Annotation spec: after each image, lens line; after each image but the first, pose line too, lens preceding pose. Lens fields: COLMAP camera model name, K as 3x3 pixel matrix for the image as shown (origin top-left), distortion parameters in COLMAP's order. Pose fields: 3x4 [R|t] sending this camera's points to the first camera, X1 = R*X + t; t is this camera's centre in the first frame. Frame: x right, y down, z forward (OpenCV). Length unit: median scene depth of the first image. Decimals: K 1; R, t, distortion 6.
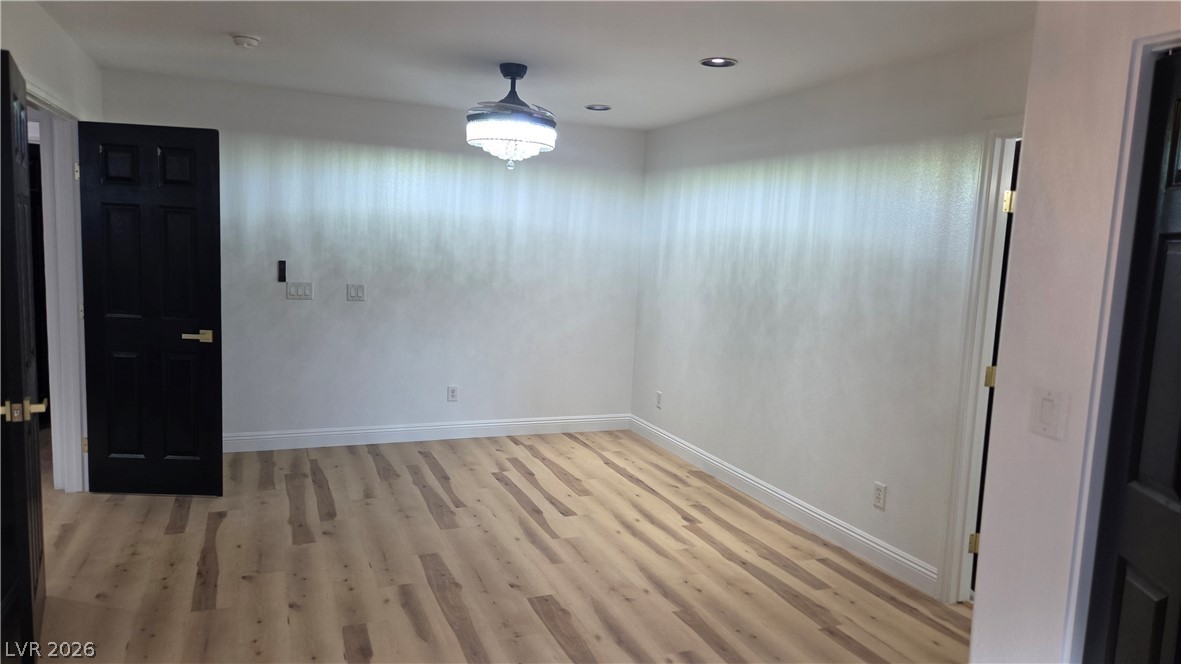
lens RADIAL K [[815.6, 0, 592.4], [0, 815.6, 337.9], [0, 0, 1]] dist [0.071140, -0.002442]
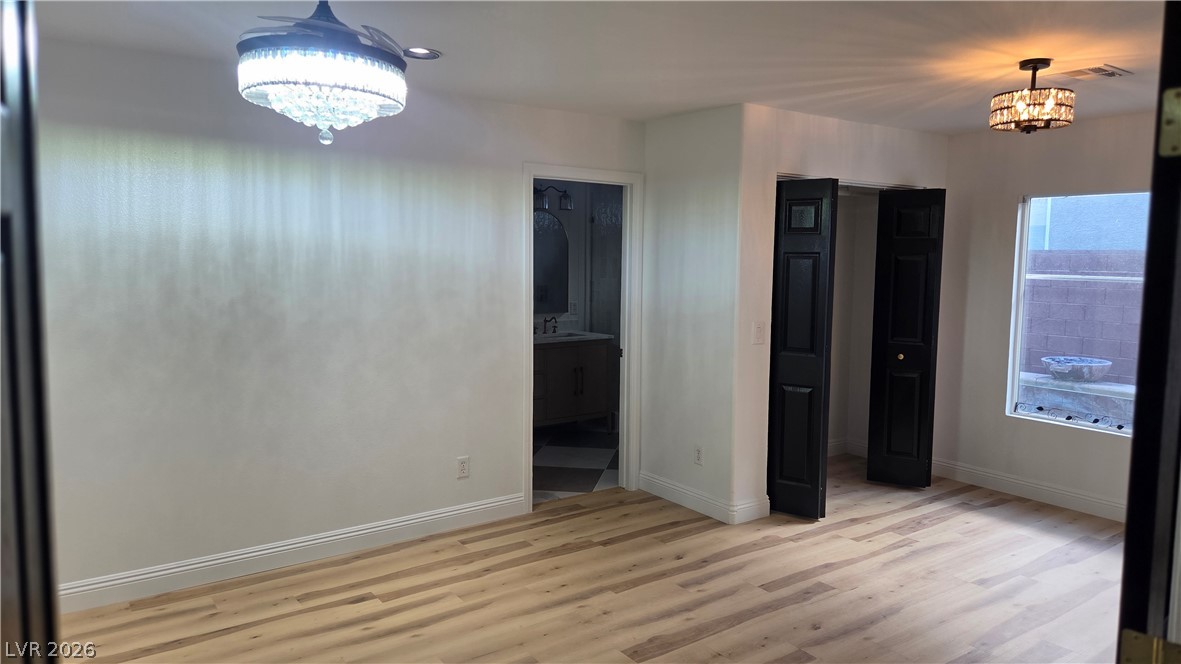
lens RADIAL K [[804.0, 0, 618.9], [0, 804.0, 326.6], [0, 0, 1]] dist [0.067630, -0.083298]
pose [[-0.266516, -0.136776, 0.954076, -0.638191], [0.086850, 0.982445, 0.165104, -0.142954], [-0.959910, 0.126864, -0.249958, 0.872615]]
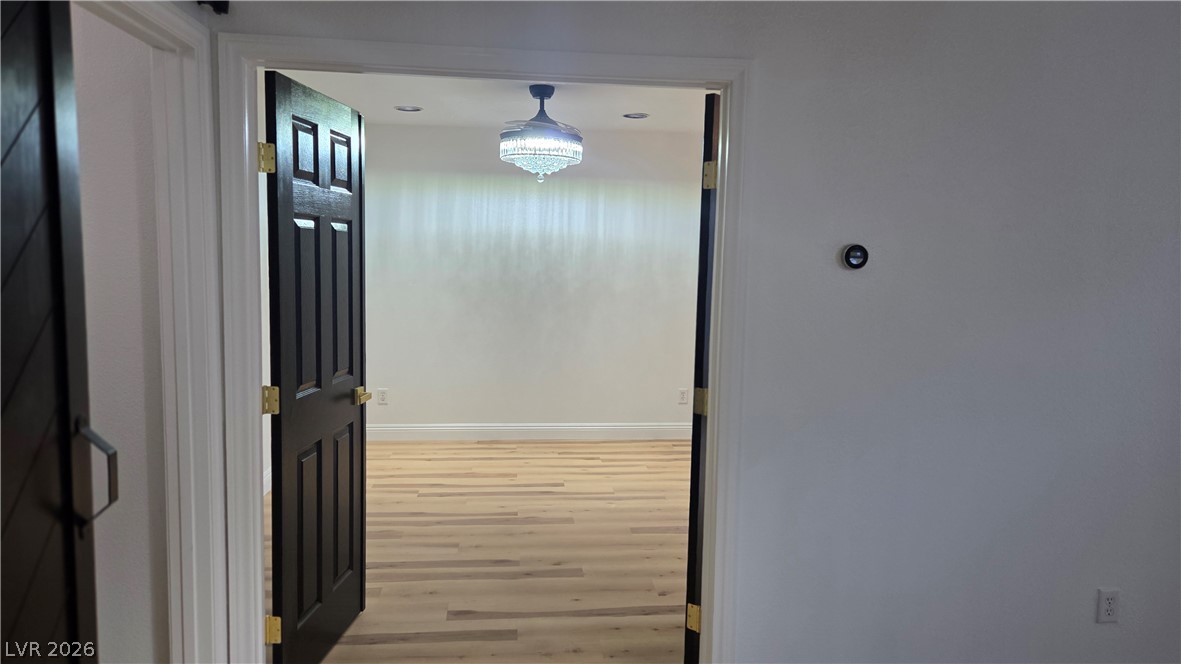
lens RADIAL K [[815.6, 0, 592.4], [0, 815.6, 337.9], [0, 0, 1]] dist [0.071140, -0.002442]
pose [[0.271034, -0.144162, 0.951713, -1.024423], [0.107266, 0.987086, 0.118972, -0.113425], [-0.956574, 0.069841, 0.282997, 0.586139]]
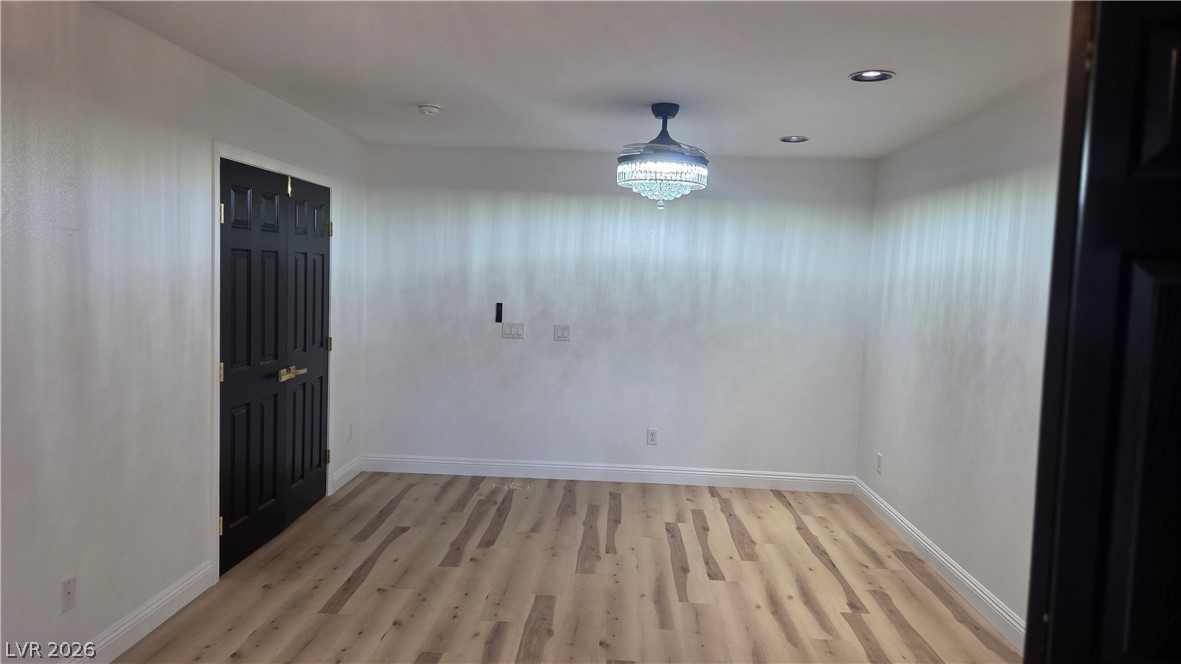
lens RADIAL K [[809.2, 0, 578.0], [0, 809.2, 328.0], [0, 0, 1]] dist [0.102290, -0.082103]
pose [[0.904393, 0.016285, -0.426389, 0.206376], [-0.044896, 0.997357, -0.057134, -0.003864], [0.424331, 0.070814, 0.902734, 0.083434]]
